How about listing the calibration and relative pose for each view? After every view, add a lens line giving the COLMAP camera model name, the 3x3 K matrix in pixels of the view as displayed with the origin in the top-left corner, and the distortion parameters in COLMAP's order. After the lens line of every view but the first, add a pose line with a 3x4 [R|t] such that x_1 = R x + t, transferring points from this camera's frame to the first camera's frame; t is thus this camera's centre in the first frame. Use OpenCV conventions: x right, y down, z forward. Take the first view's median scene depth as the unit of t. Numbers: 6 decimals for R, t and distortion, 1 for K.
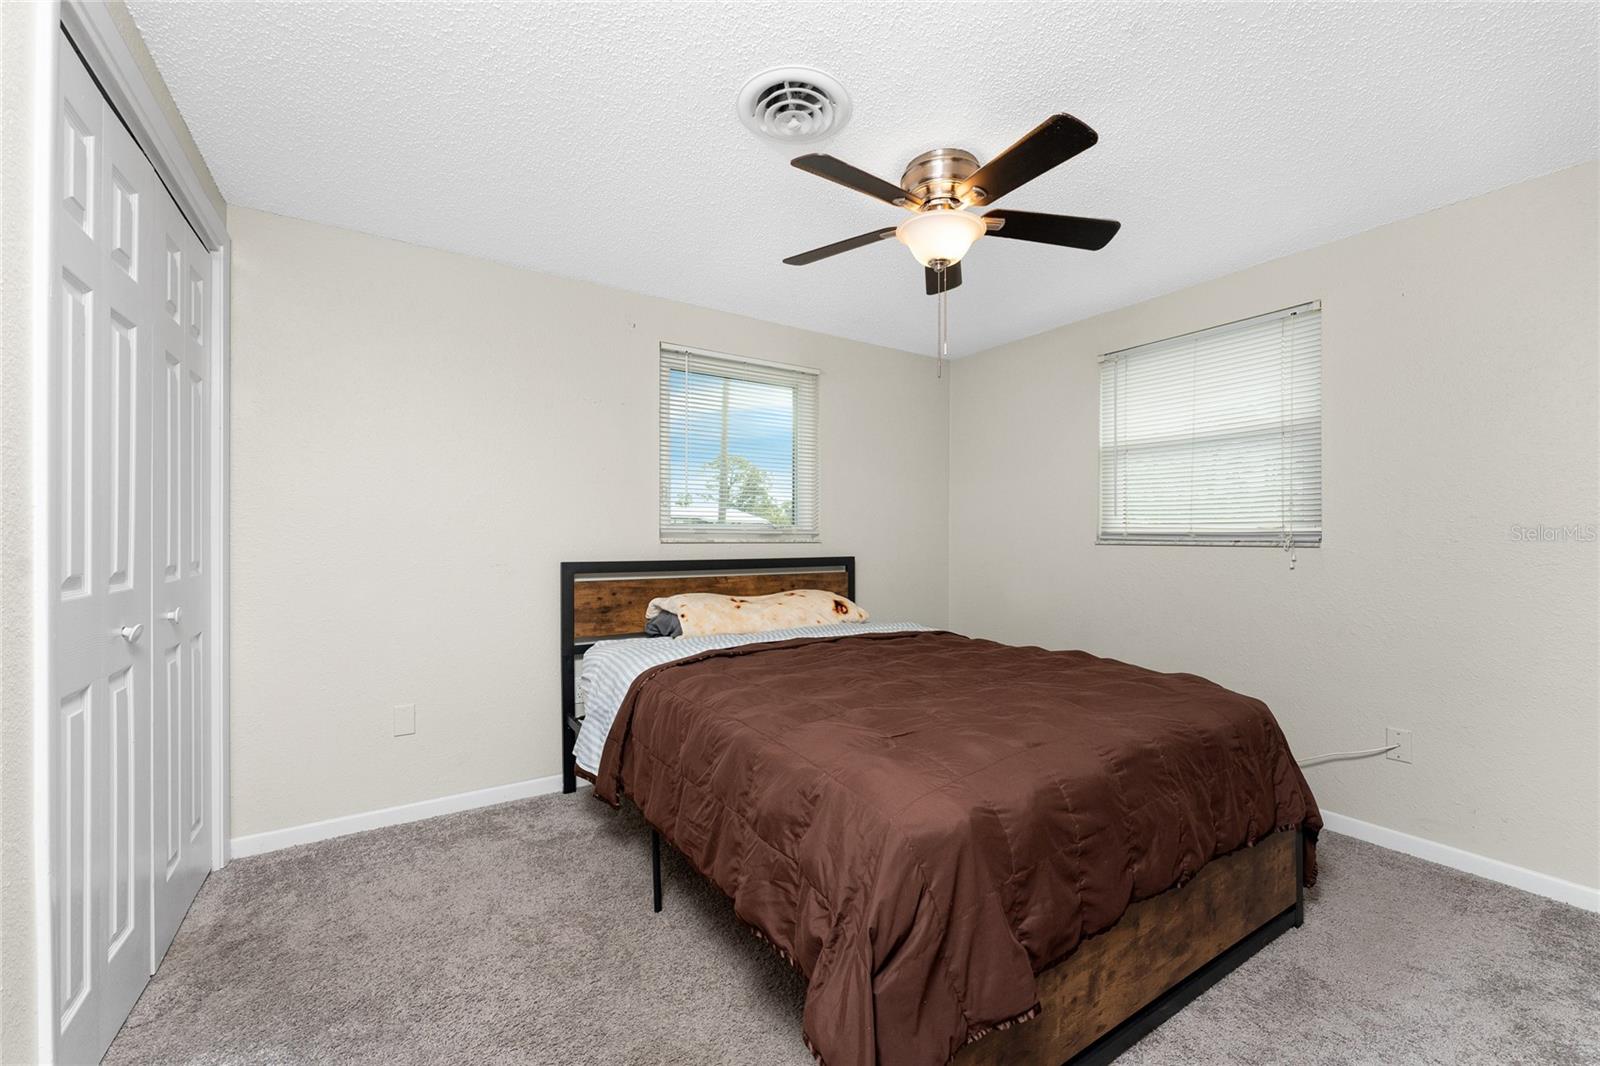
lens RADIAL K [[640.5, 0, 801.6], [0, 640.5, 536.6], [0, 0, 1]] dist [0.004878, 0.000262]
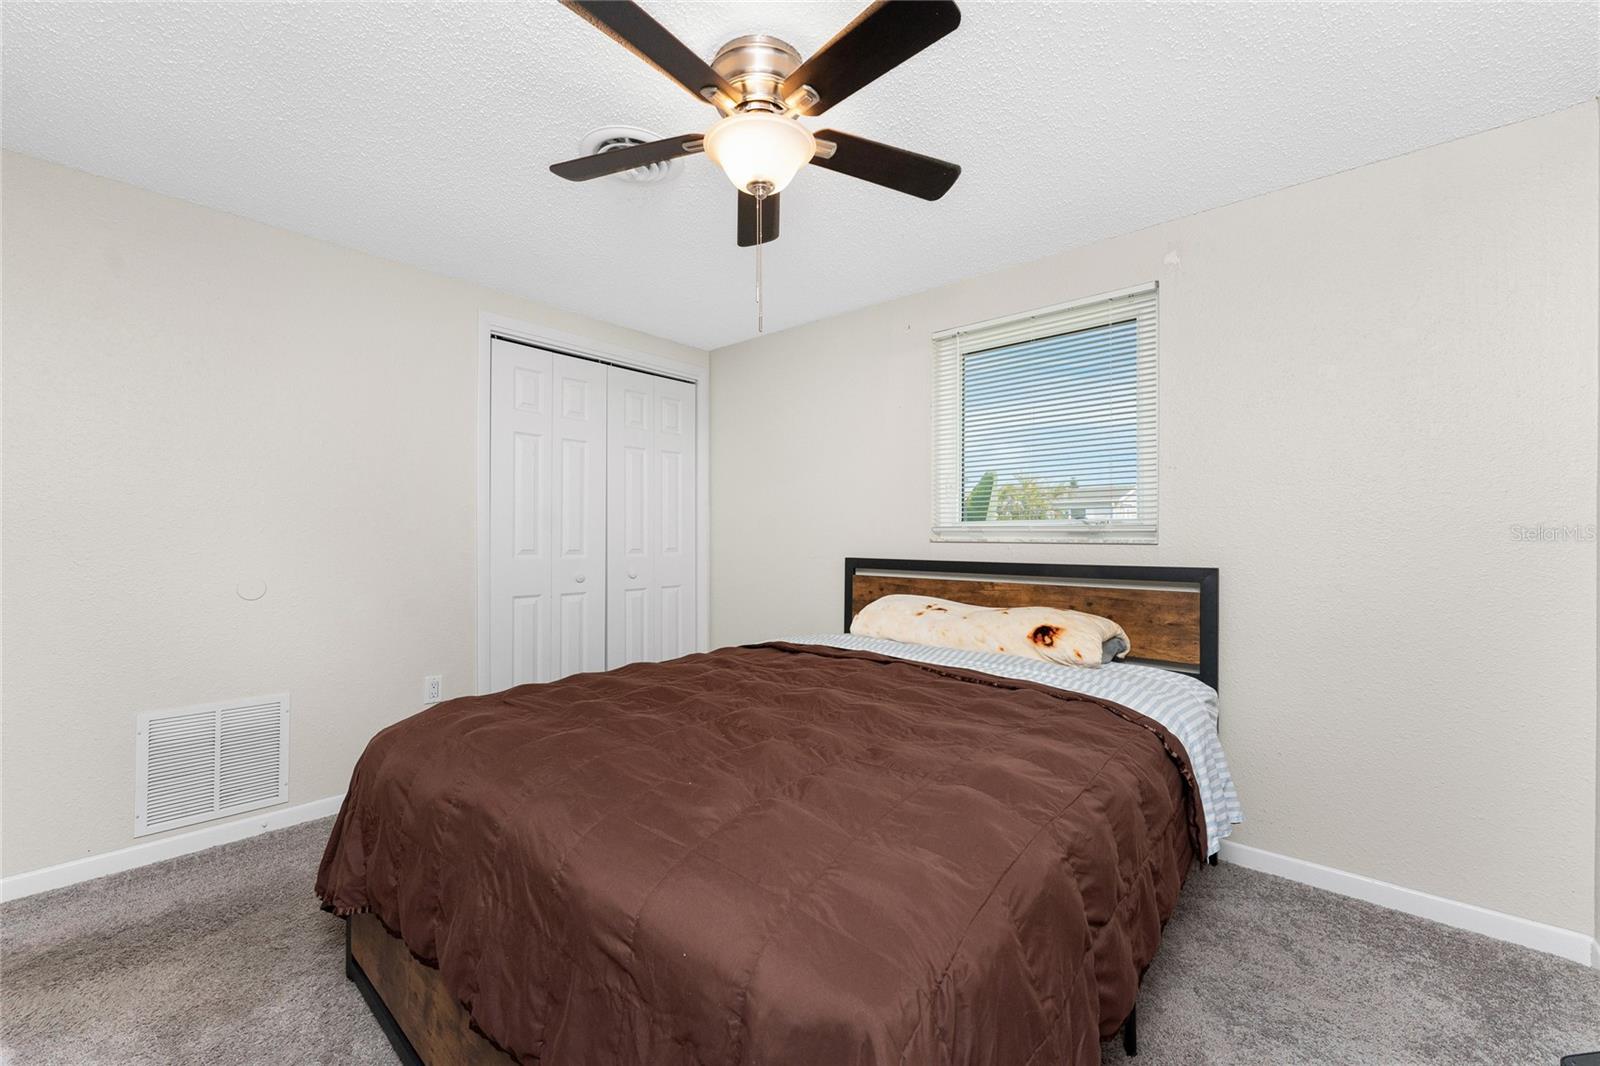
lens RADIAL K [[640.5, 0, 800.3], [0, 640.5, 529.9], [0, 0, 1]] dist [0.004878, 0.000262]
pose [[0.257454, -0.015995, -0.966158, 0.645824], [-0.007671, 0.999798, -0.018596, 0.011332], [0.966260, 0.012199, 0.257279, 0.555685]]
